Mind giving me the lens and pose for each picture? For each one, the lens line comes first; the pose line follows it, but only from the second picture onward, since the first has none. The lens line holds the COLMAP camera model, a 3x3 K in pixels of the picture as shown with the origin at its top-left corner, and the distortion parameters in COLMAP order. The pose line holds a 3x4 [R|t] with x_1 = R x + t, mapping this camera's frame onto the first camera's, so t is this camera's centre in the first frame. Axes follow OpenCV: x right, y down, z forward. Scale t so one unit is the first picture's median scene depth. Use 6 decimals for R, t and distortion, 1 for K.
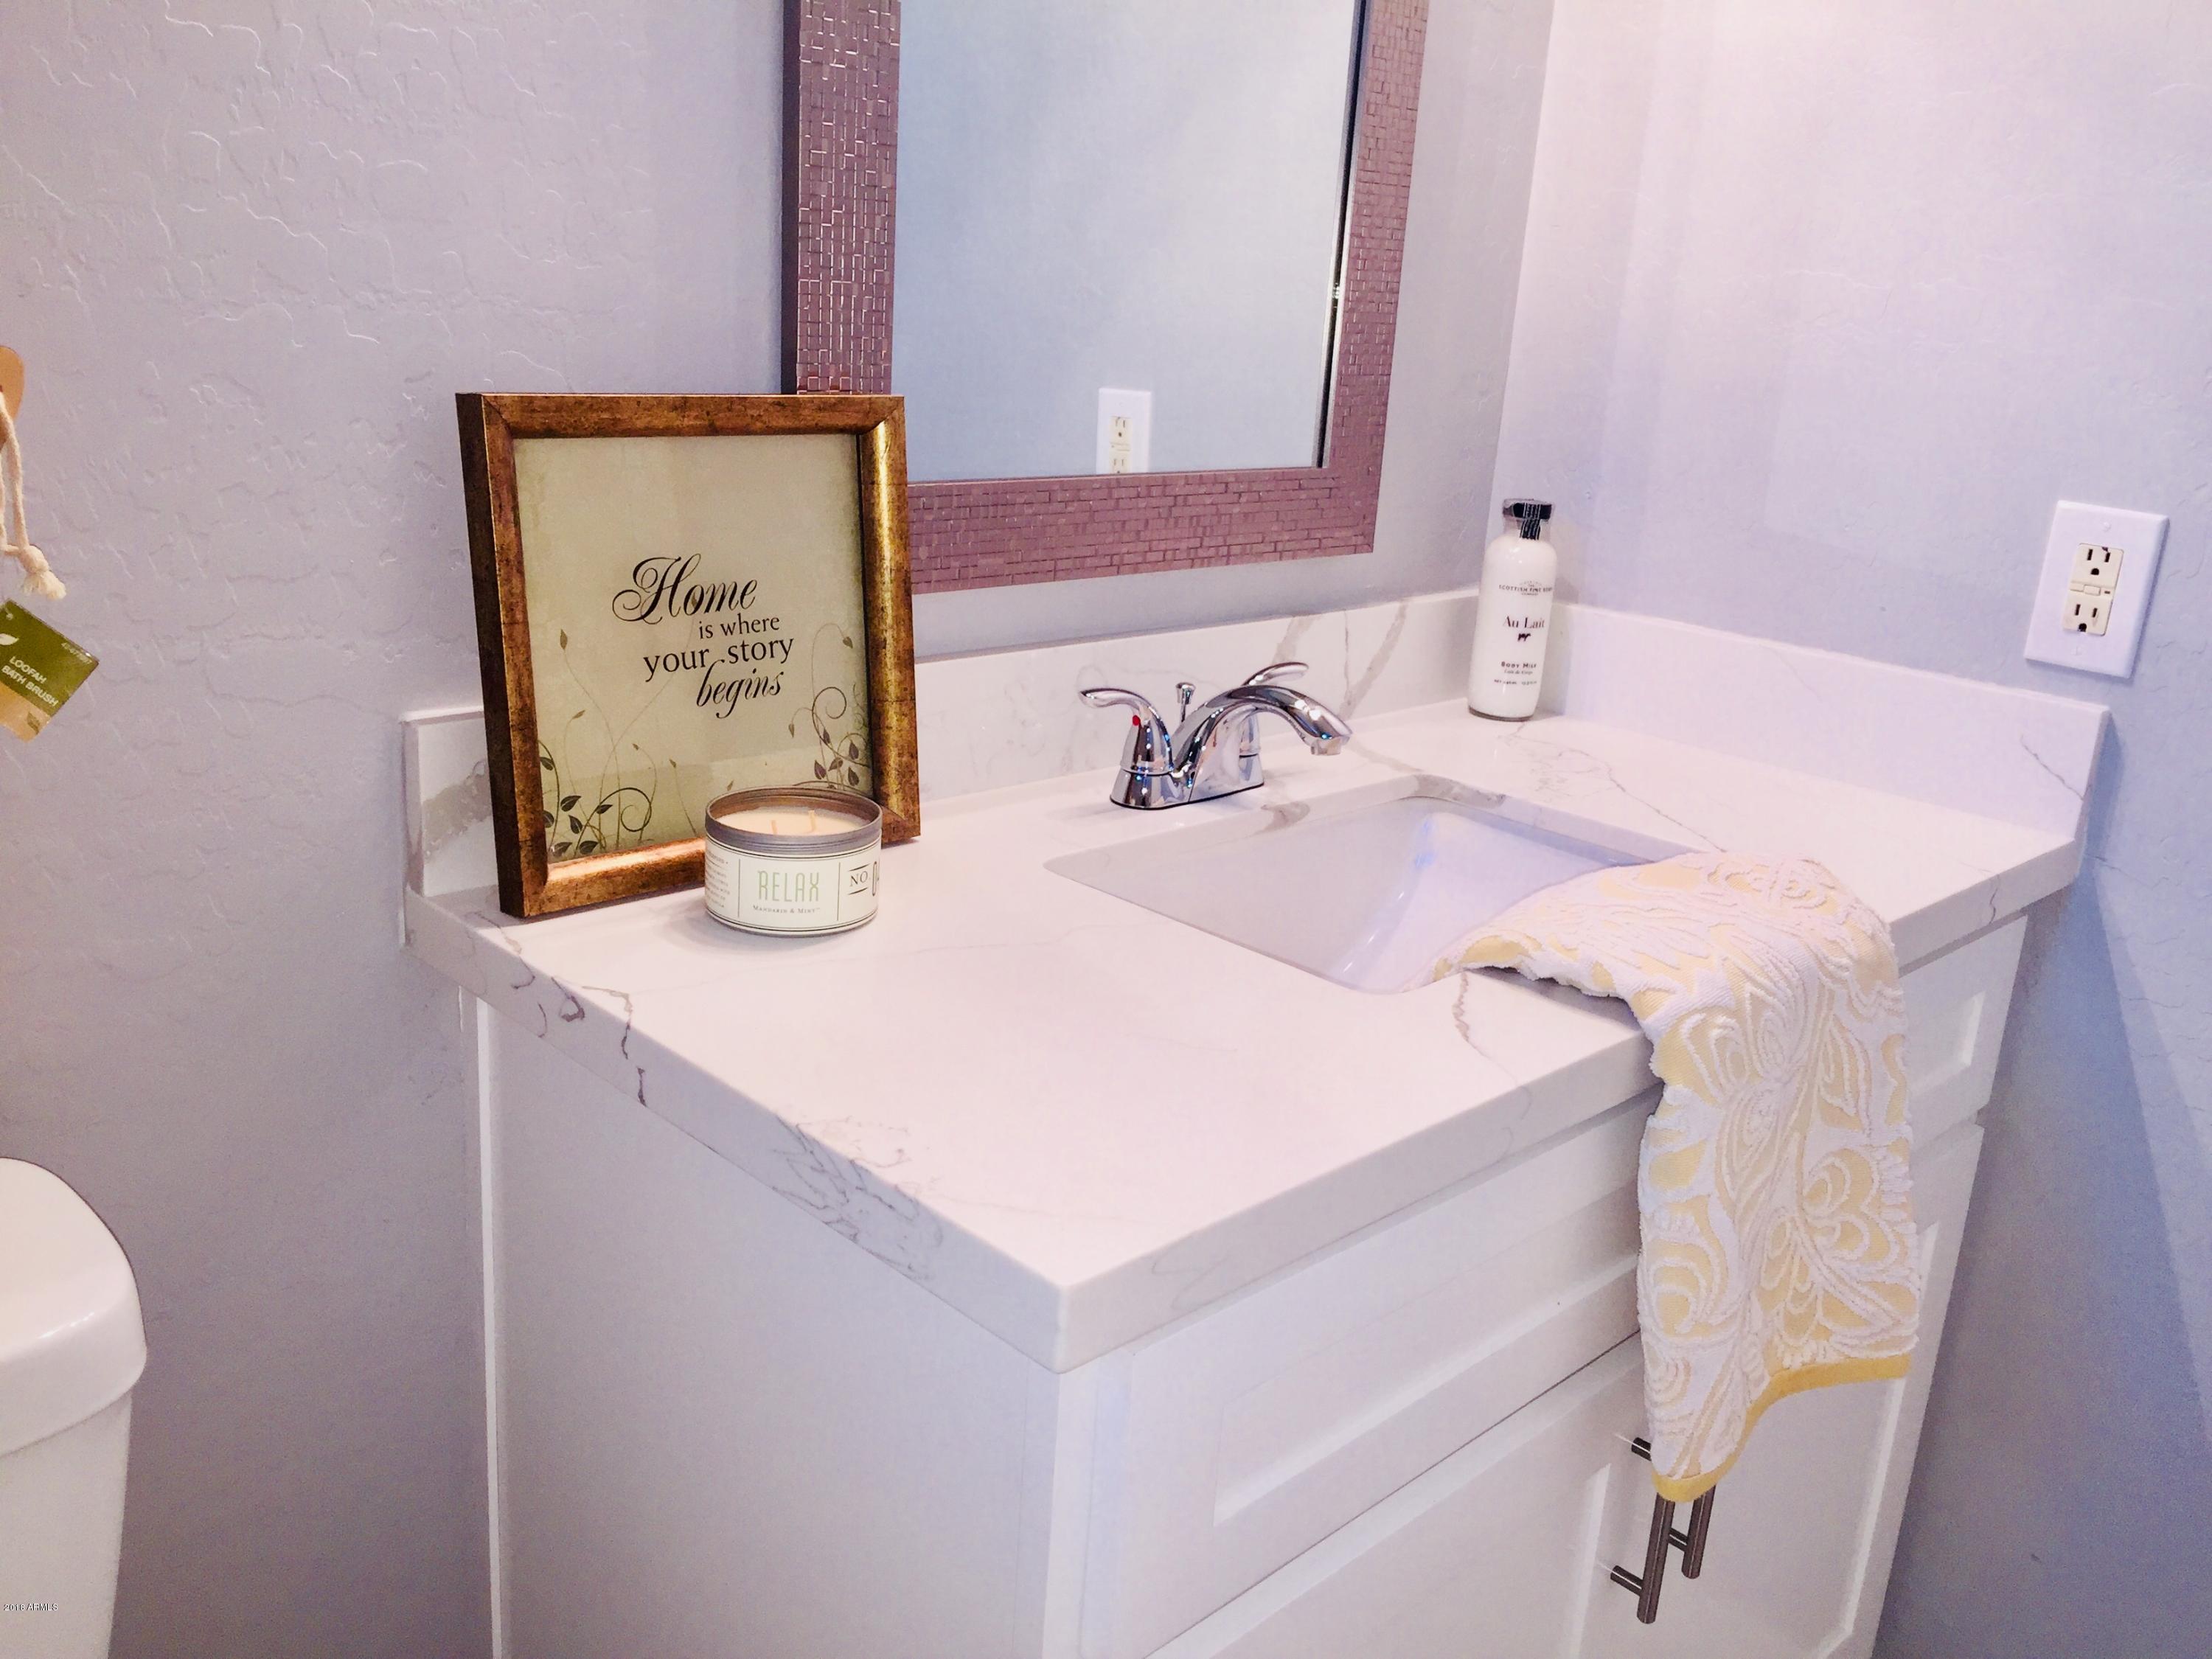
lens RADIAL K [[1879.7, 0, 1105.2], [0, 1879.7, 823.8], [0, 0, 1]] dist [0.085424, -0.135234]
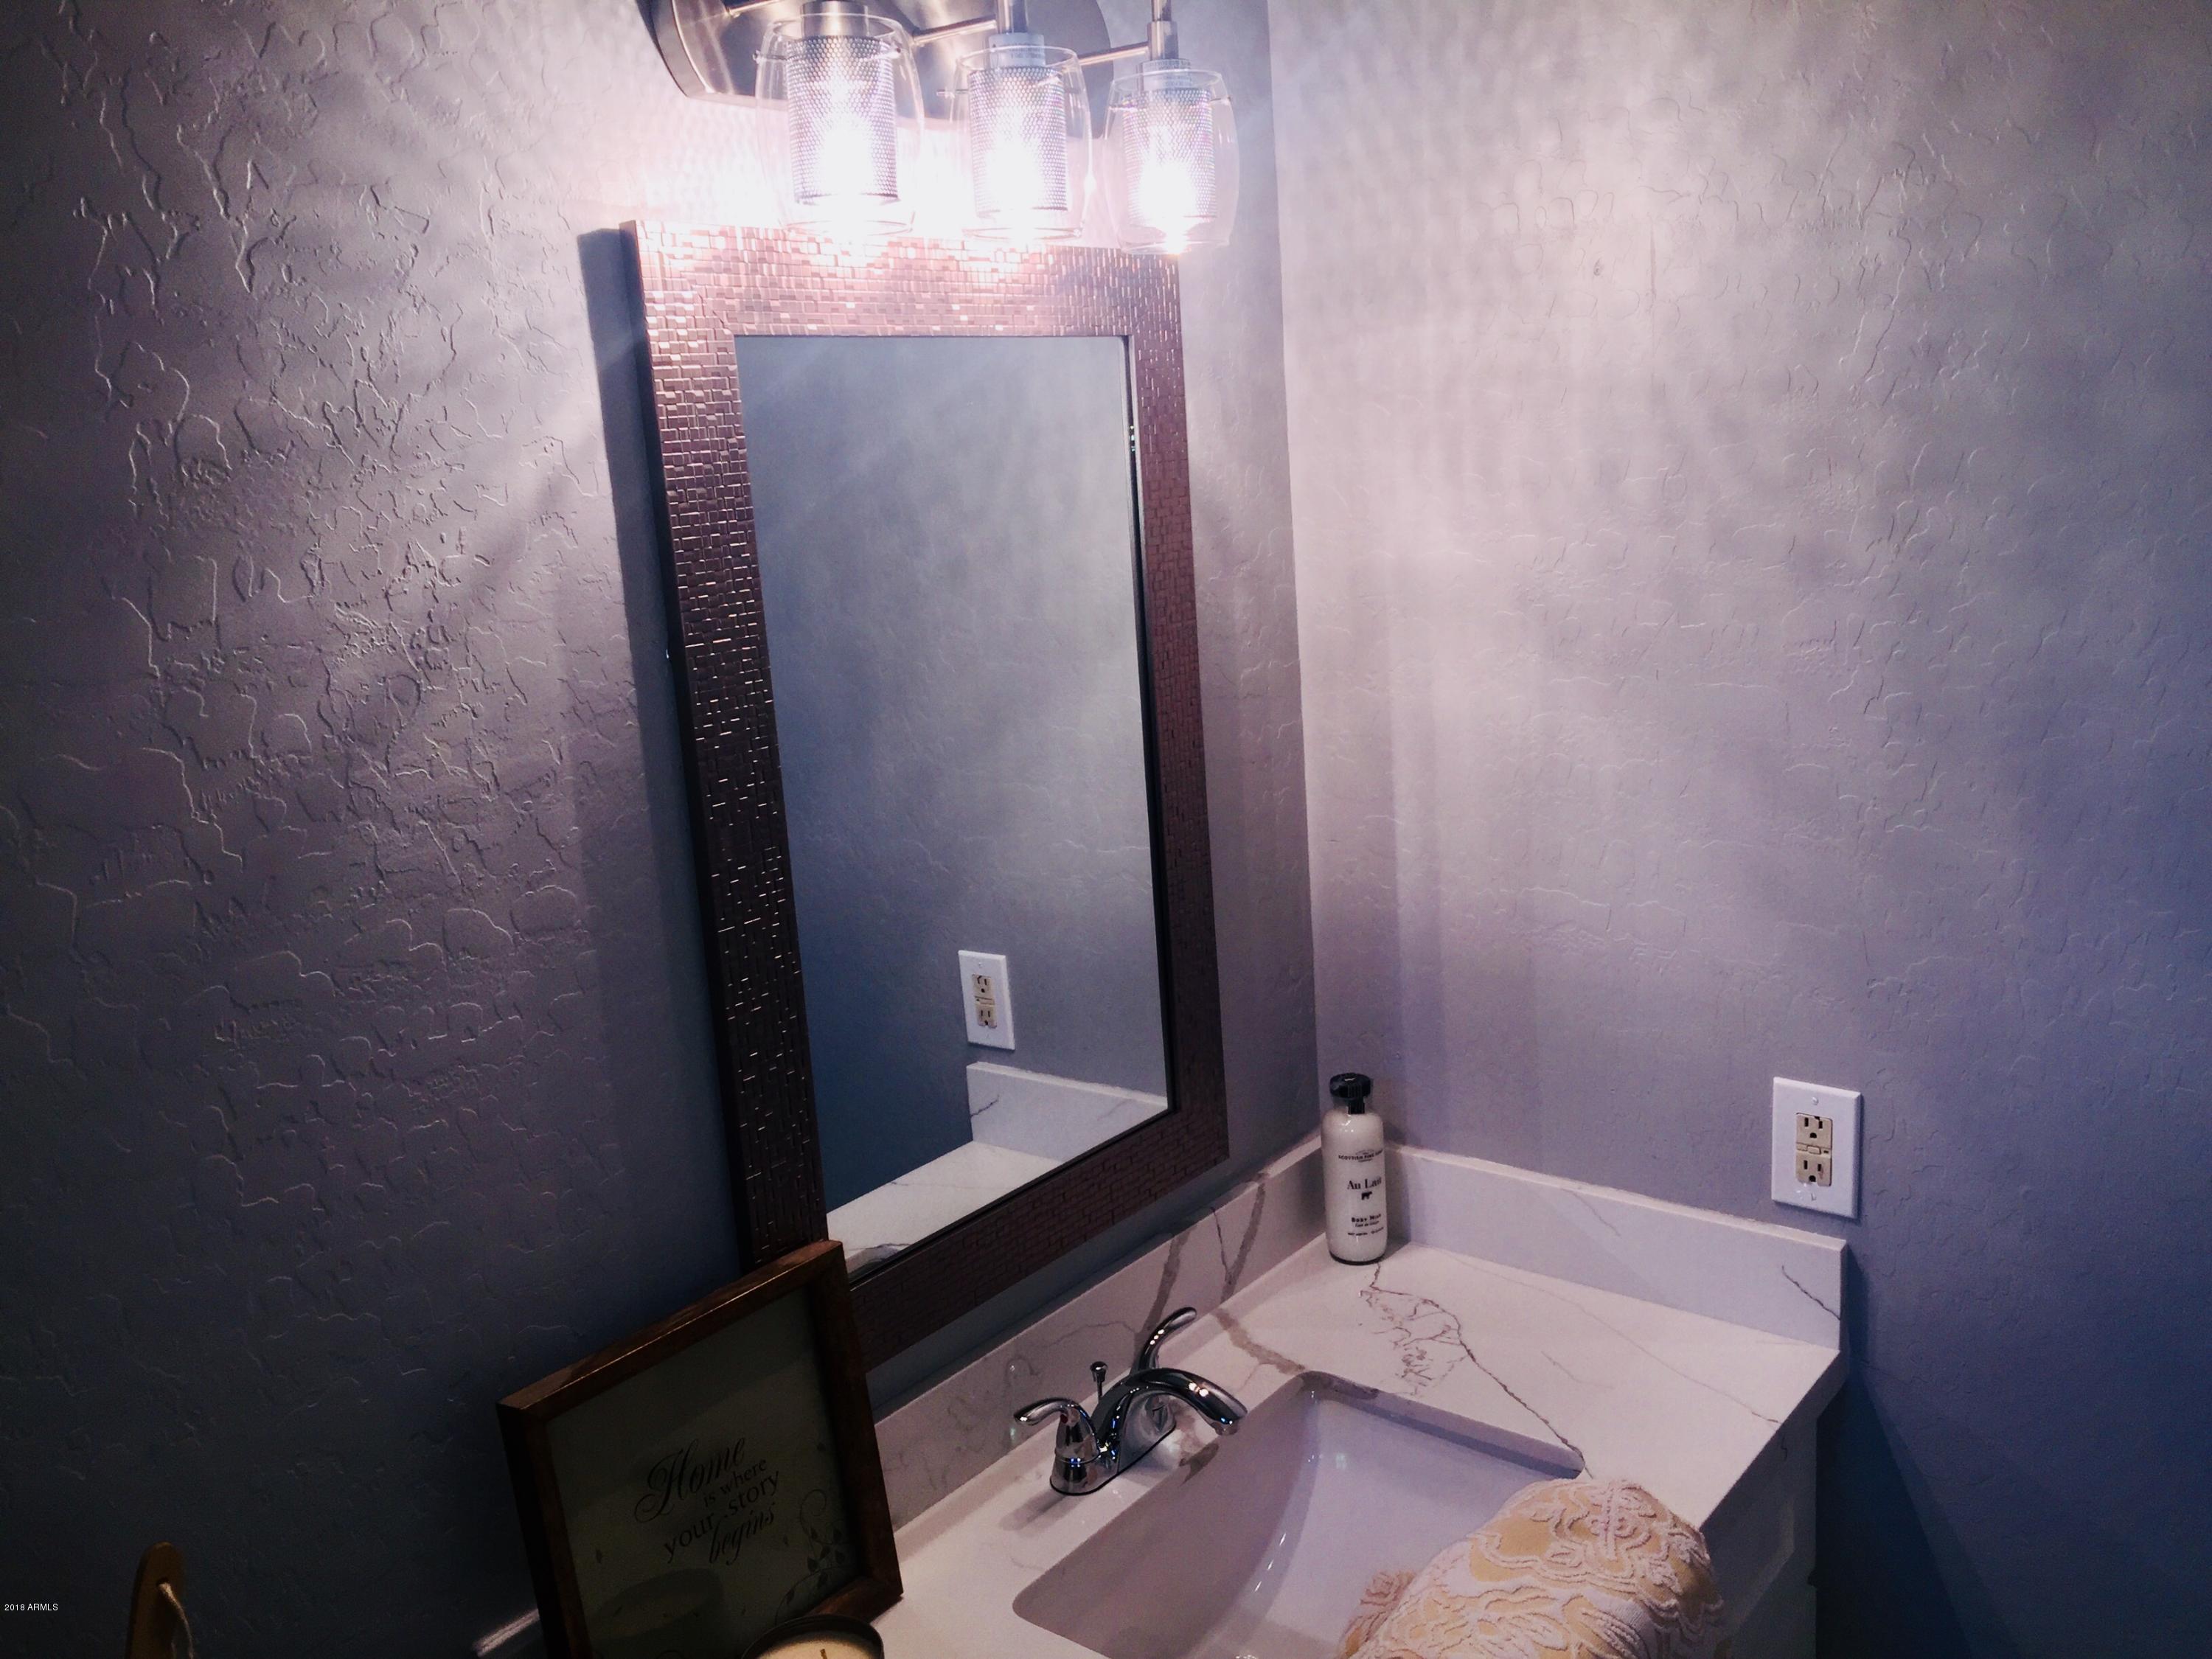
lens RADIAL K [[1879.7, 0, 1115.0], [0, 1879.7, 827.5], [0, 0, 1]] dist [0.085424, -0.135234]
pose [[0.984490, -0.149112, 0.092439, -0.005898], [0.155888, 0.985220, -0.070990, -0.302494], [-0.080487, 0.084299, 0.993185, -0.188259]]
